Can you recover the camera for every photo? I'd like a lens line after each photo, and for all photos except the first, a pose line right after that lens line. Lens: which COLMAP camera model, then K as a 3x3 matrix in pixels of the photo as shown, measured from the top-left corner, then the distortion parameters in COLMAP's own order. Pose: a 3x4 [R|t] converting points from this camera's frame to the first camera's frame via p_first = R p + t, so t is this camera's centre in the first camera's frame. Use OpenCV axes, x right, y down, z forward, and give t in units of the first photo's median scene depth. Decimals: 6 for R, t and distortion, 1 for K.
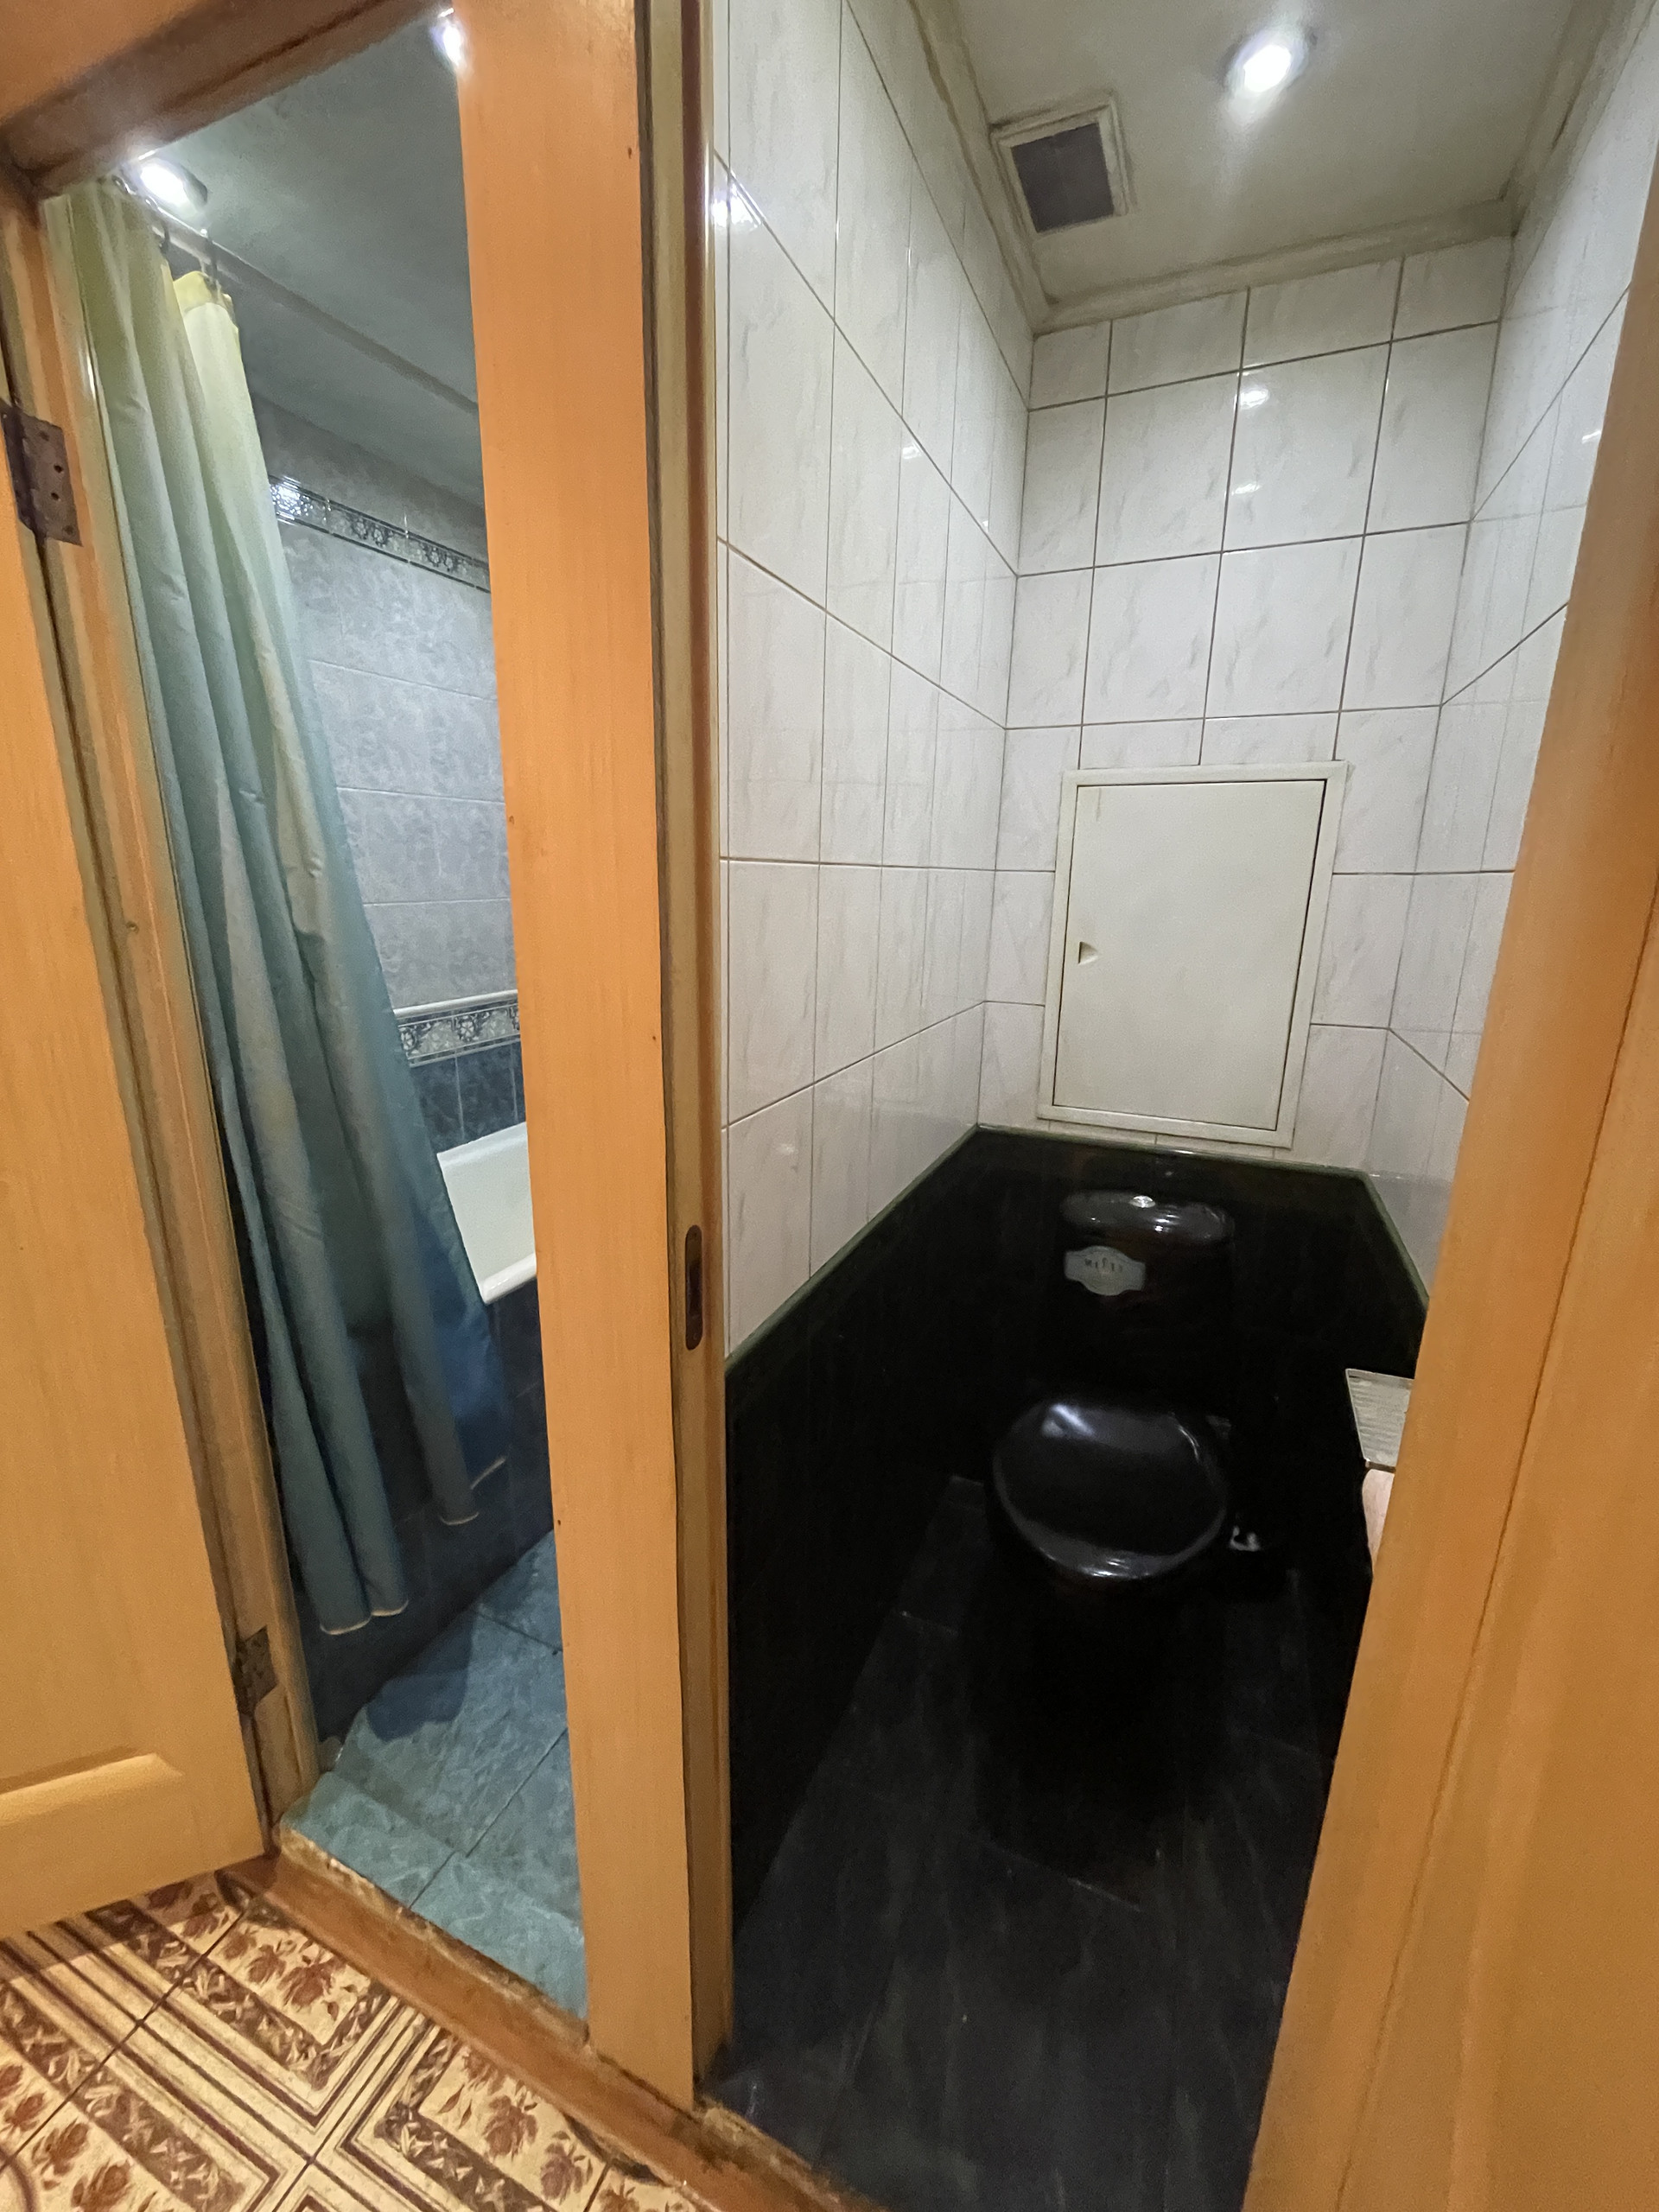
lens RADIAL K [[895.6, 0, 828.2], [0, 895.6, 1105.4], [0, 0, 1]] dist [0.000309, 0.000367]
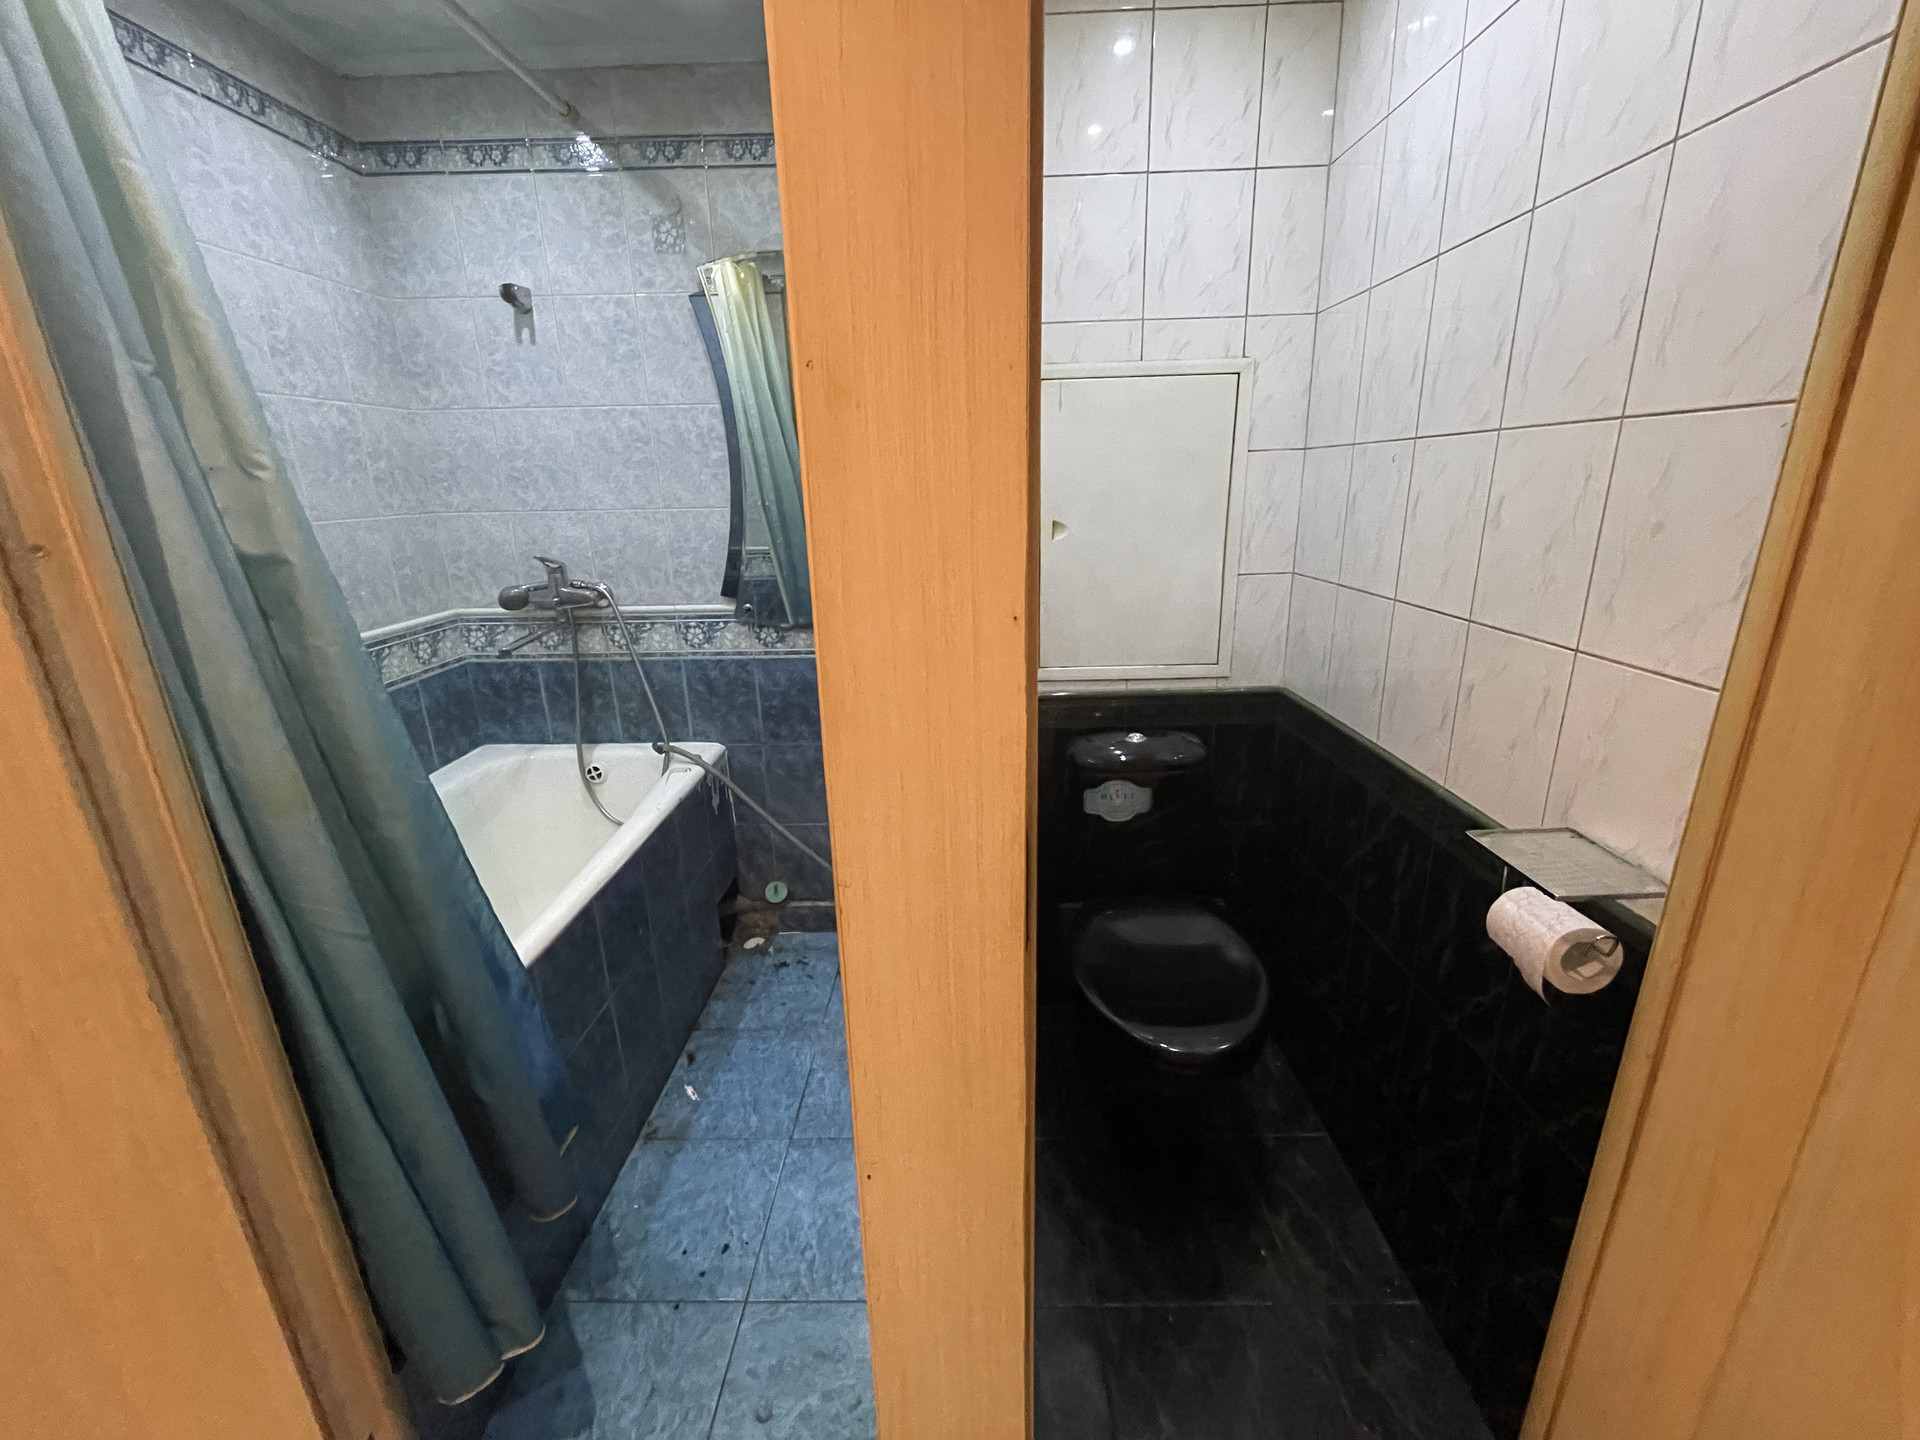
lens RADIAL K [[777.4, 0, 961.6], [0, 777.4, 718.3], [0, 0, 1]] dist [0.000309, 0.000367]
pose [[0.920360, -0.148352, 0.361842, -0.229321], [0.134163, 0.988879, 0.064182, -0.014318], [-0.367339, -0.010524, 0.930027, 0.131742]]
